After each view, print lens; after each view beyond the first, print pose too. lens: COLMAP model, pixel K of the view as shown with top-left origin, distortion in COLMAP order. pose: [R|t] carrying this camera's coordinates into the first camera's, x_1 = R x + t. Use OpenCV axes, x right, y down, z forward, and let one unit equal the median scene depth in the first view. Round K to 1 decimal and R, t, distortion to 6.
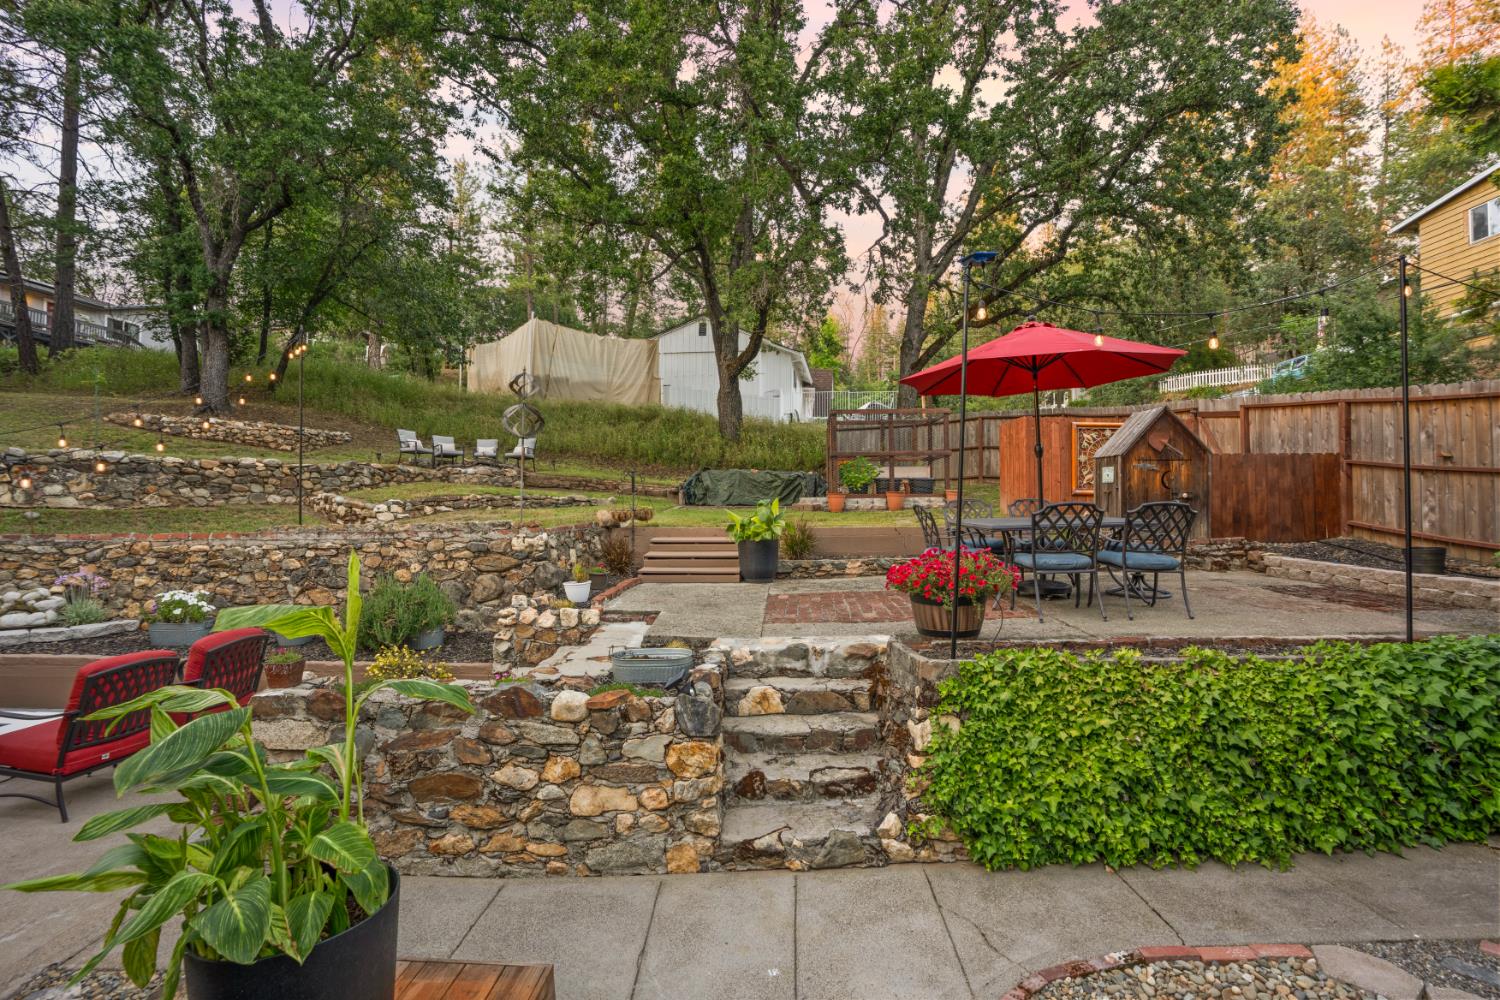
lens RADIAL K [[688.8, 0, 753.0], [0, 688.8, 492.2], [0, 0, 1]] dist [-0.072154, 0.028076]
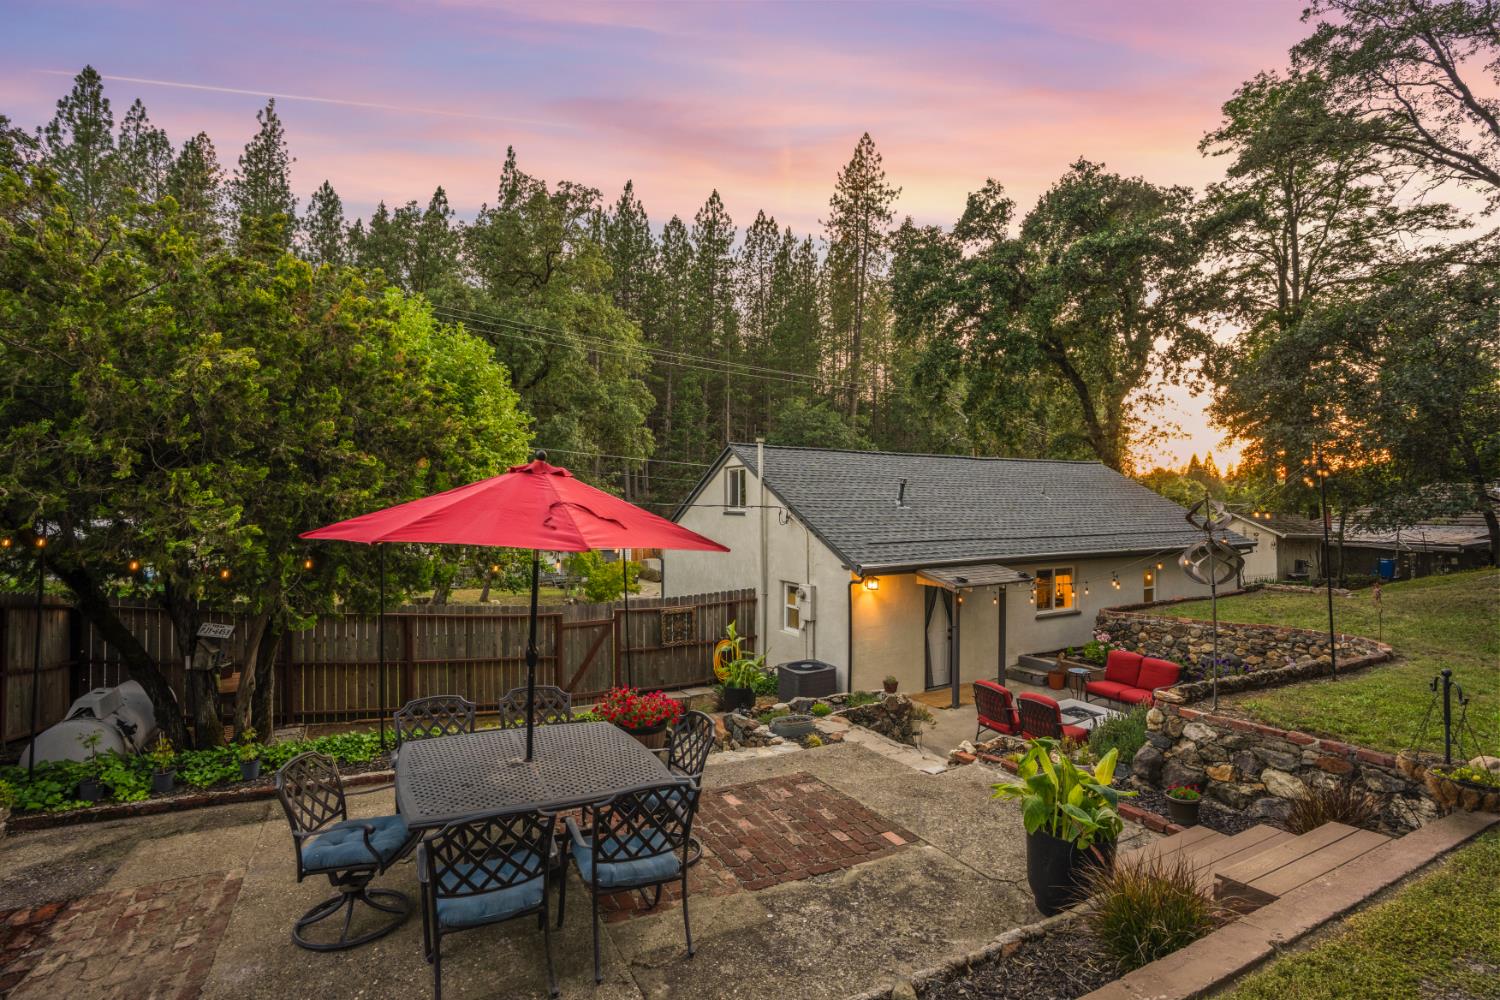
lens RADIAL K [[688.8, 0, 753.0], [0, 688.8, 492.2], [0, 0, 1]] dist [-0.072154, 0.028076]
pose [[-0.870679, -0.013326, -0.491671, 0.489457], [0.014353, 0.998519, -0.052481, -0.159043], [0.491643, -0.052751, -0.869198, 1.470765]]
